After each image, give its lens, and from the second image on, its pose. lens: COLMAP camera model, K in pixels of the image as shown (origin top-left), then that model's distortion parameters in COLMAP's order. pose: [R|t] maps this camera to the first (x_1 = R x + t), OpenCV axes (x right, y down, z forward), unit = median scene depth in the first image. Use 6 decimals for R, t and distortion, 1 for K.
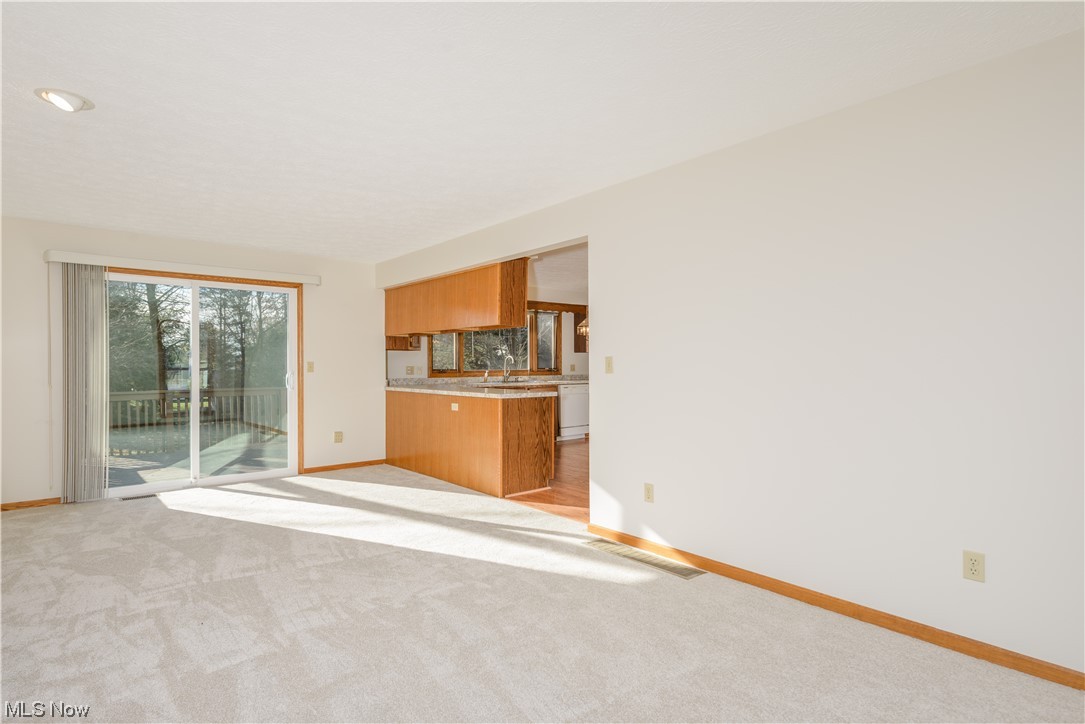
lens RADIAL K [[565.5, 0, 543.5], [0, 565.5, 362.9], [0, 0, 1]] dist [0.006563, 0.000553]
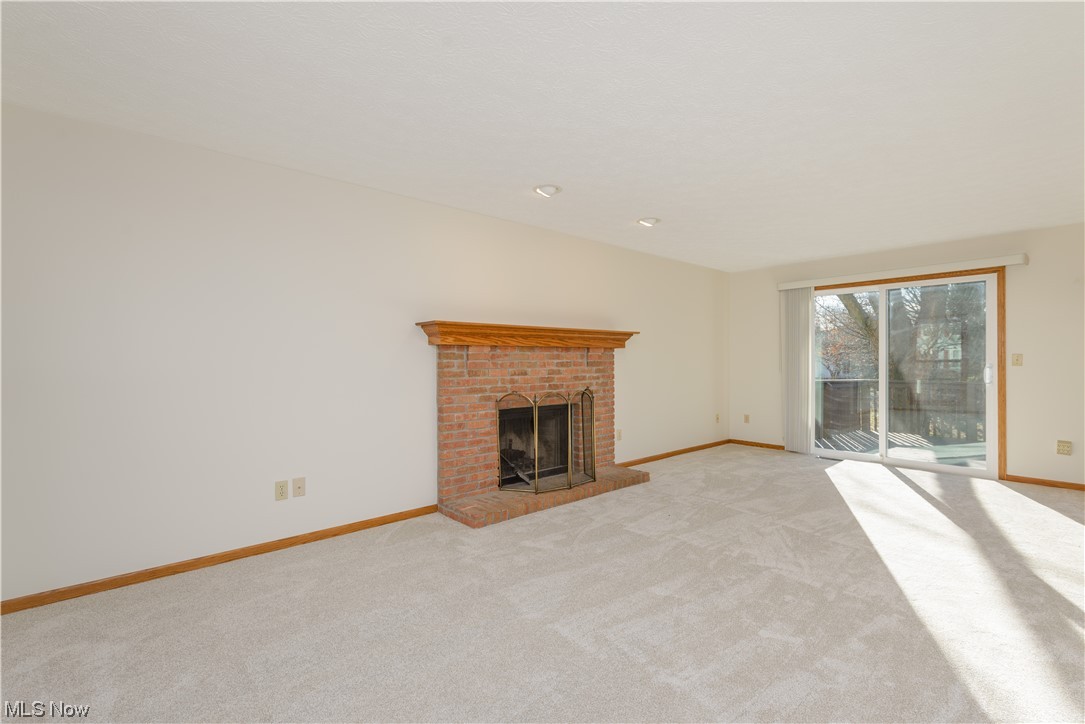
lens RADIAL K [[517.6, 0, 541.2], [0, 517.6, 356.8], [0, 0, 1]] dist [-0.017423, -0.003678]
pose [[-0.038542, -0.004677, -0.999246, 0.696800], [0.006632, 0.999966, -0.004936, 0.002150], [0.999235, -0.006817, -0.038510, 0.523817]]
